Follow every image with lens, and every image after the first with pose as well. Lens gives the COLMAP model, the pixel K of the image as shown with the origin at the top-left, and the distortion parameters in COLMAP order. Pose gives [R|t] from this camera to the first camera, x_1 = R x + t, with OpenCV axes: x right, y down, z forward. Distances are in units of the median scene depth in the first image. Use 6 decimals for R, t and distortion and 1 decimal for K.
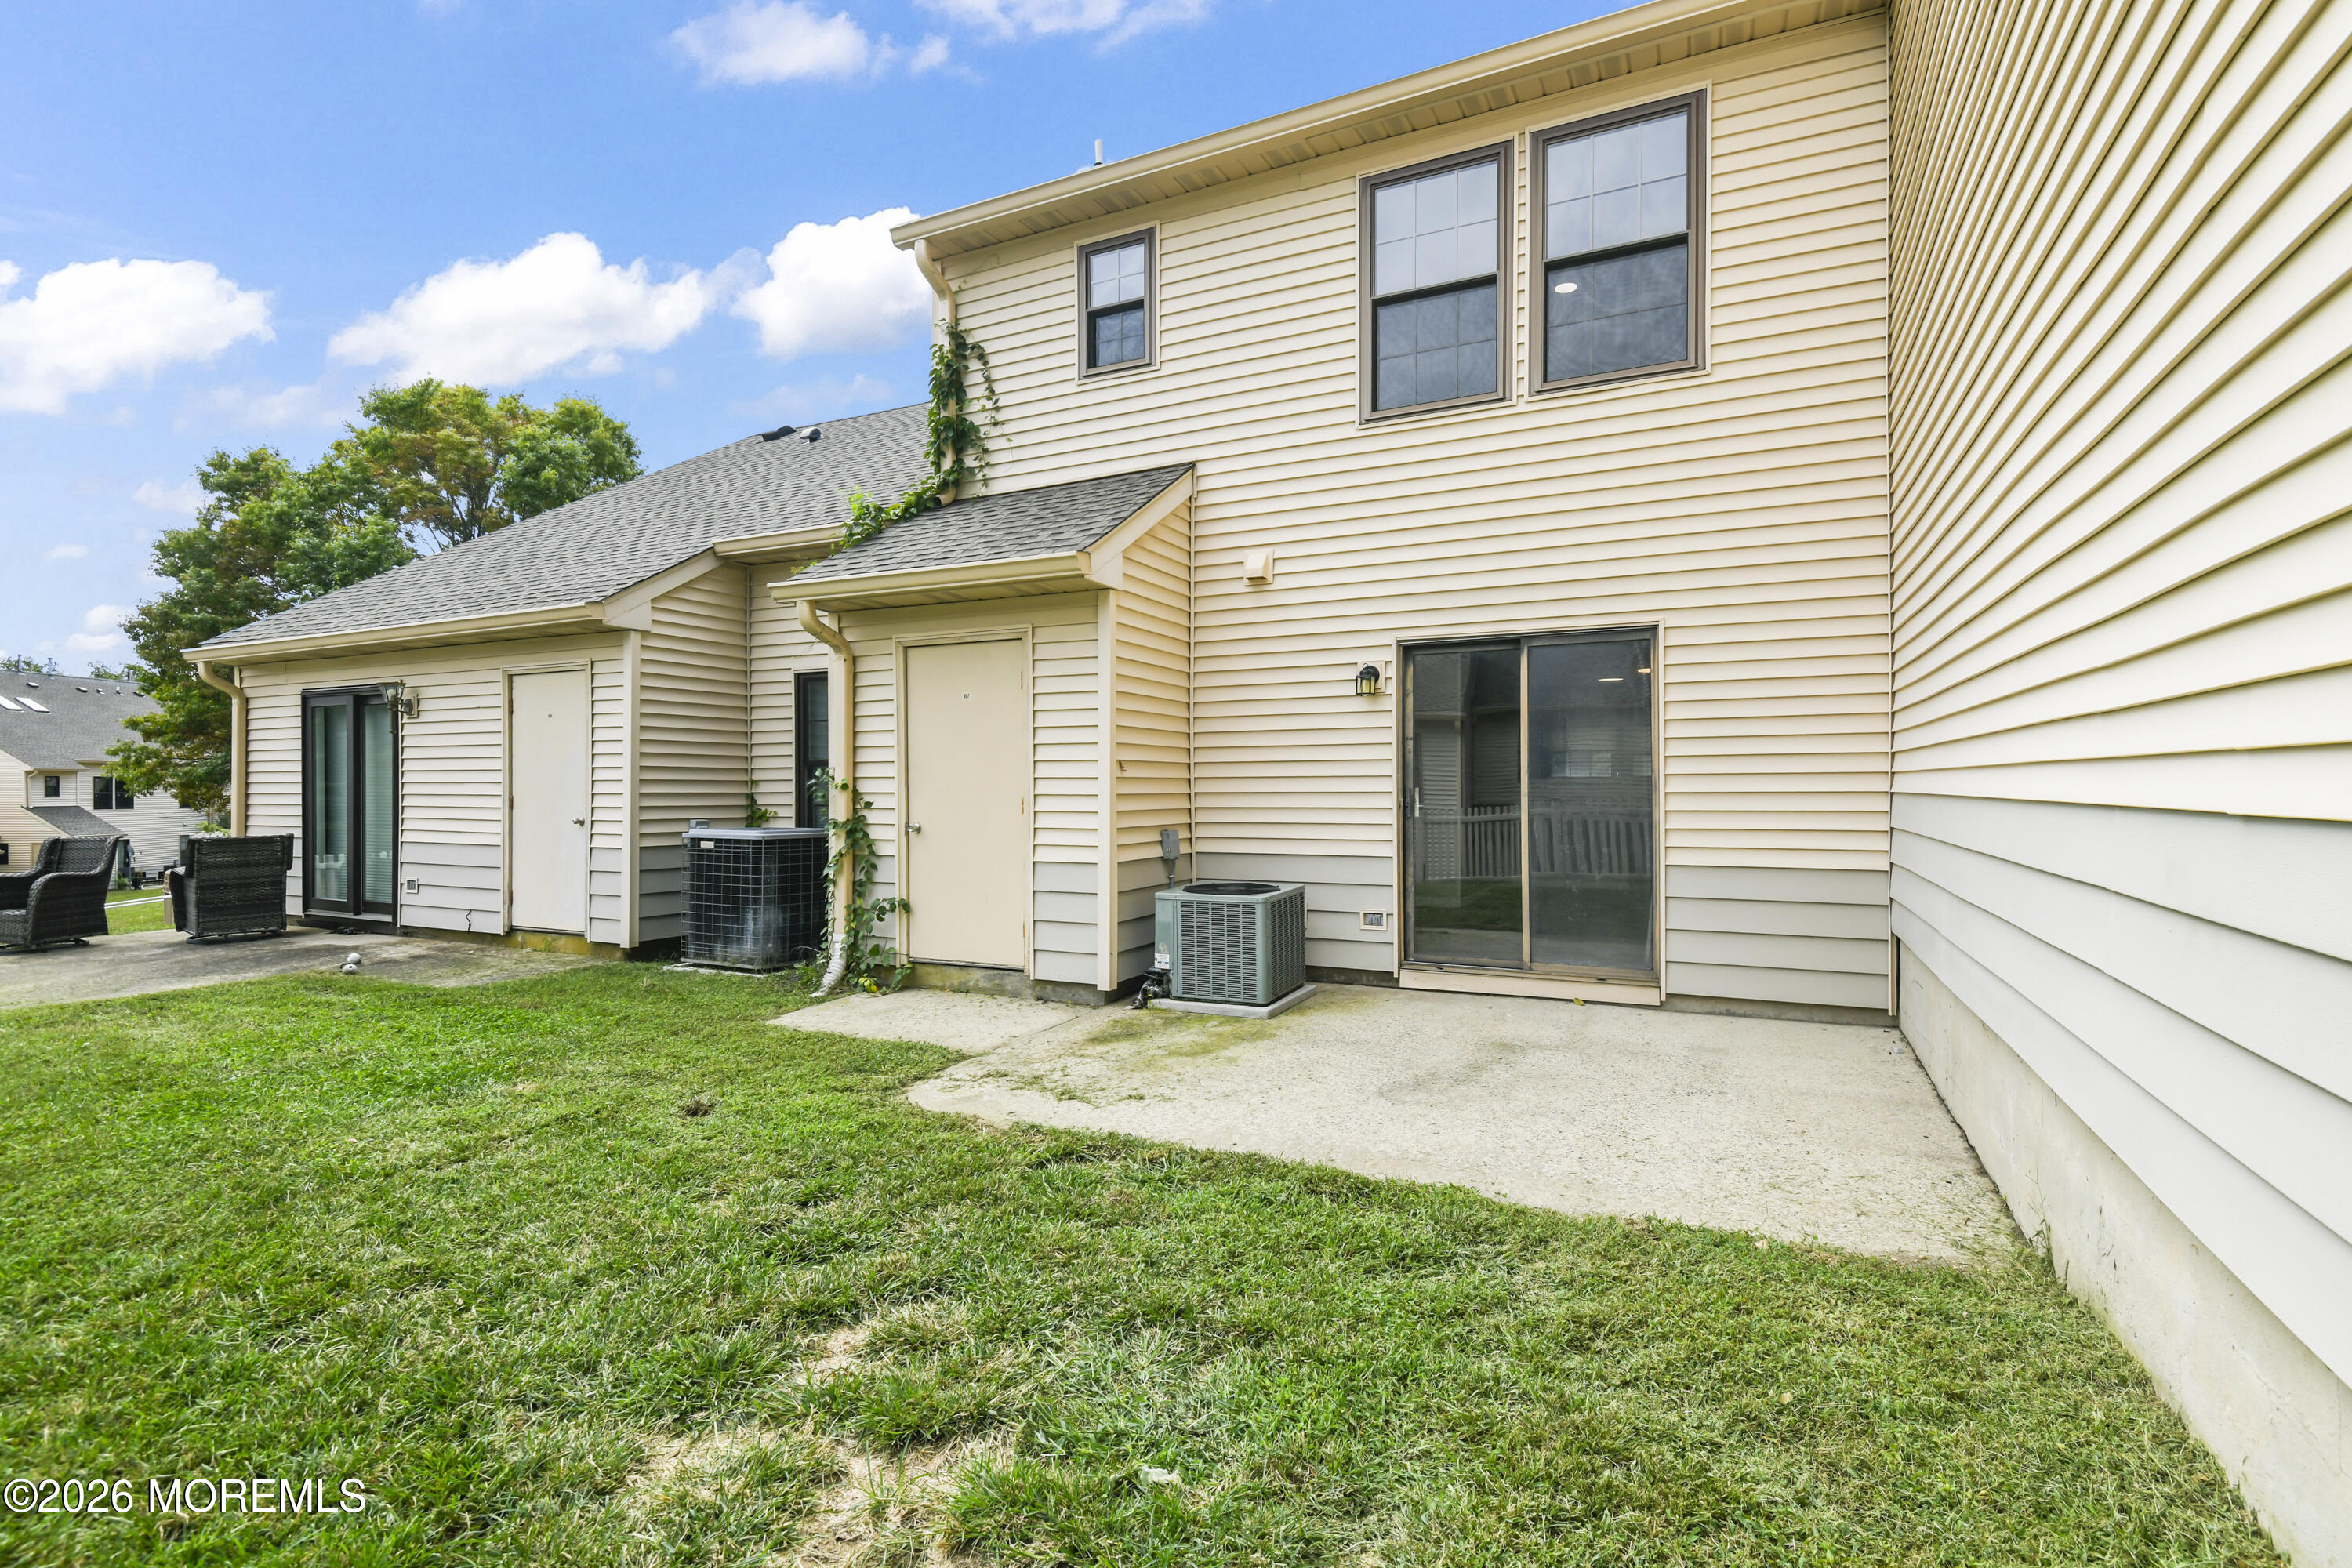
lens RADIAL K [[1113.6, 0, 1190.2], [0, 1113.6, 780.9], [0, 0, 1]] dist [0.020315, -0.001038]
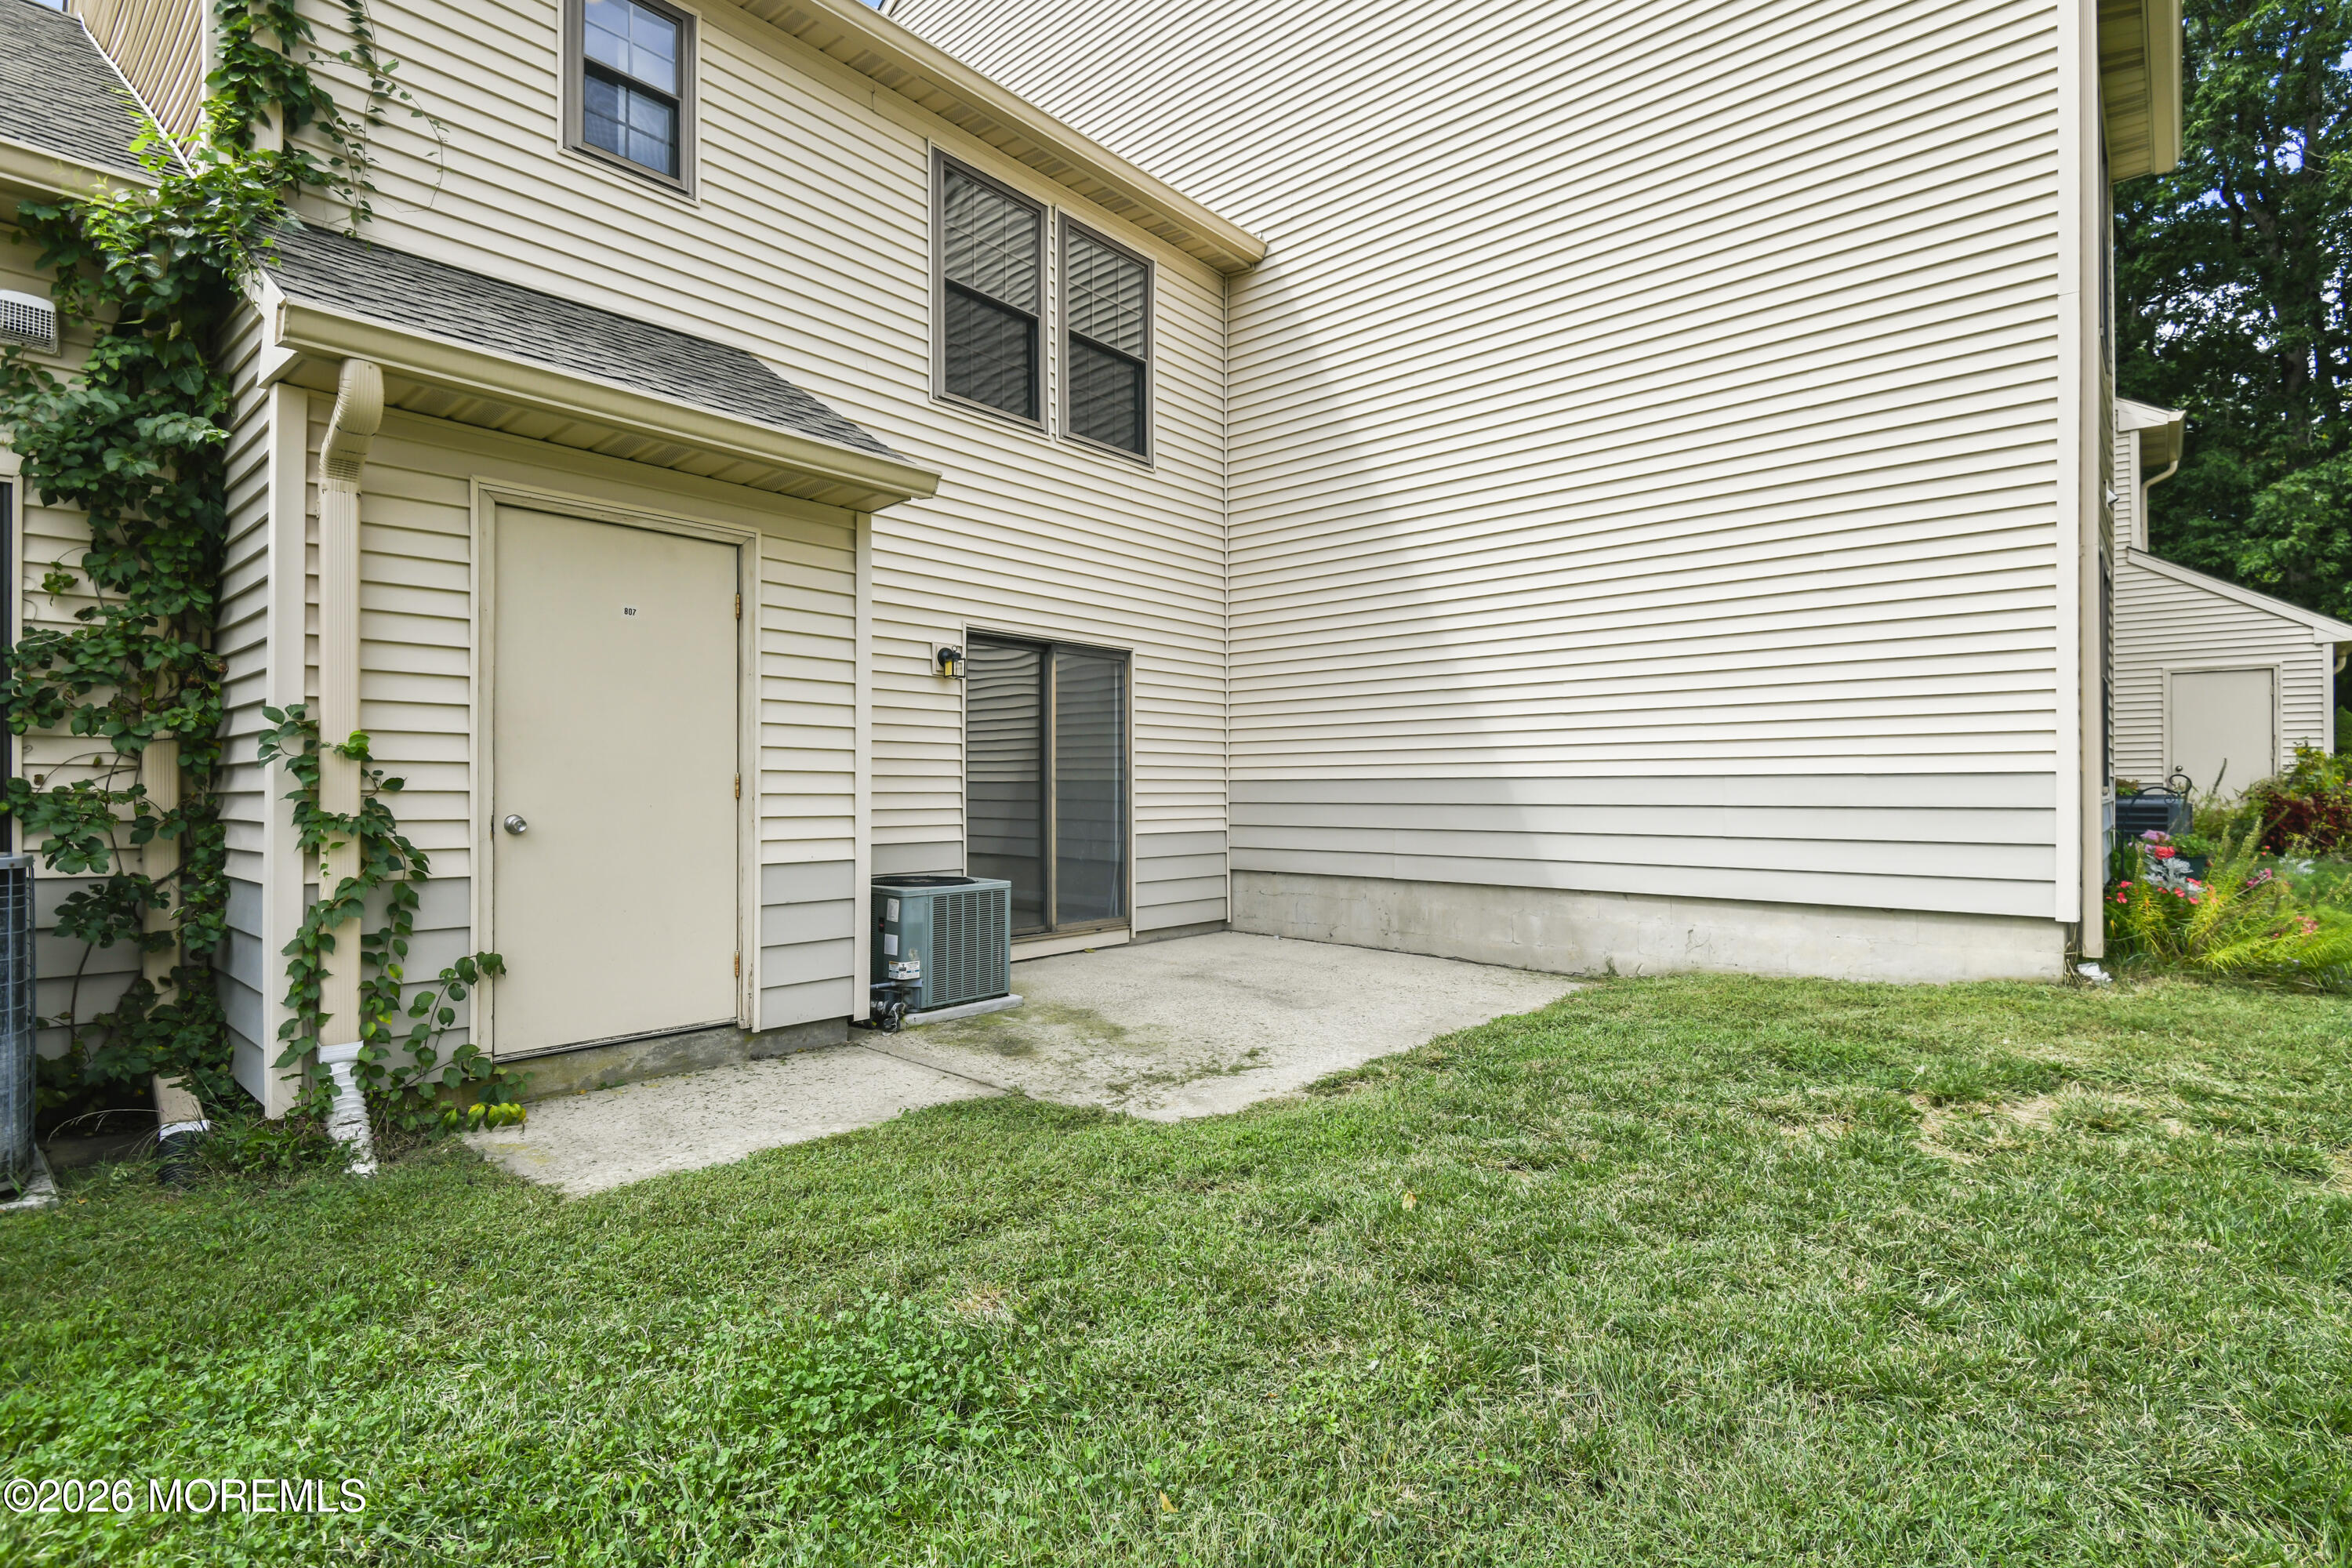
lens RADIAL K [[1113.6, 0, 1190.0], [0, 1113.6, 788.9], [0, 0, 1]] dist [0.020315, -0.001038]
pose [[0.262568, 0.008030, 0.964880, -0.754699], [-0.000698, 0.999967, -0.008132, 0.029956], [-0.964913, 0.001462, 0.262565, 0.548302]]
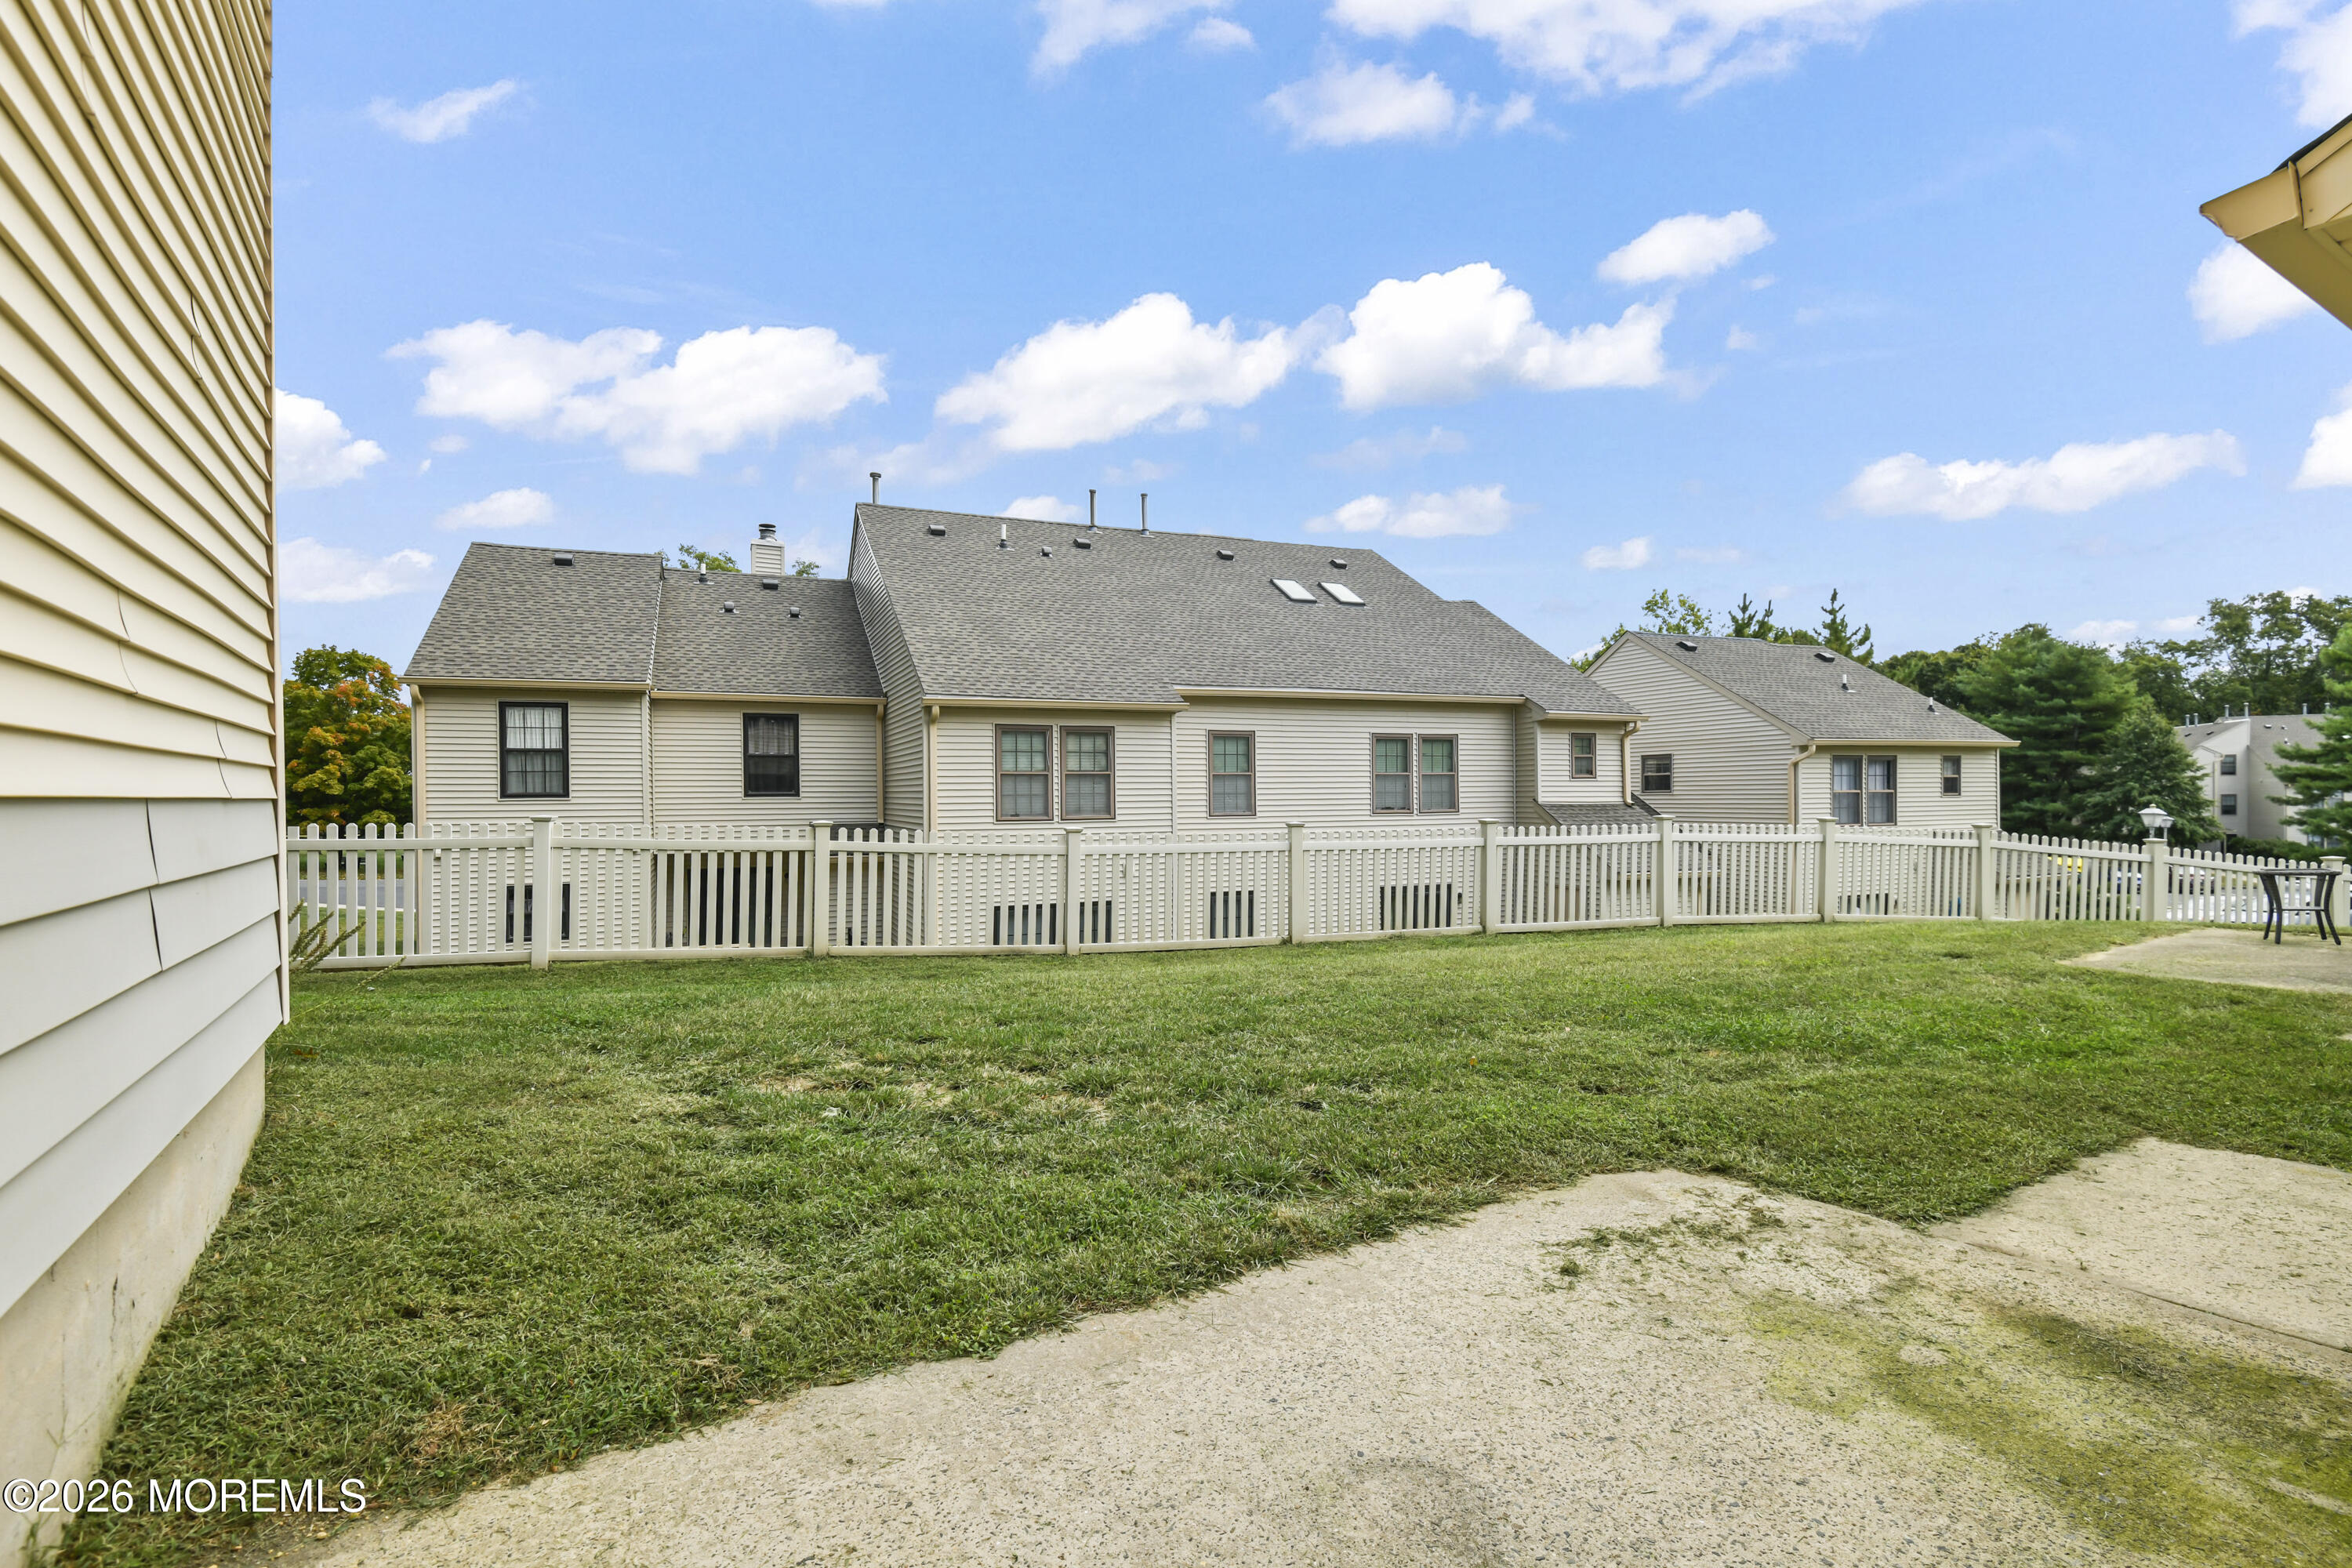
lens RADIAL K [[1113.6, 0, 1177.5], [0, 1113.6, 787.8], [0, 0, 1]] dist [0.020315, -0.001038]
pose [[-0.528450, 0.008665, -0.848920, 0.416058], [0.005136, 0.999962, 0.007009, 0.007445], [0.848949, -0.000657, -0.528474, 0.802354]]
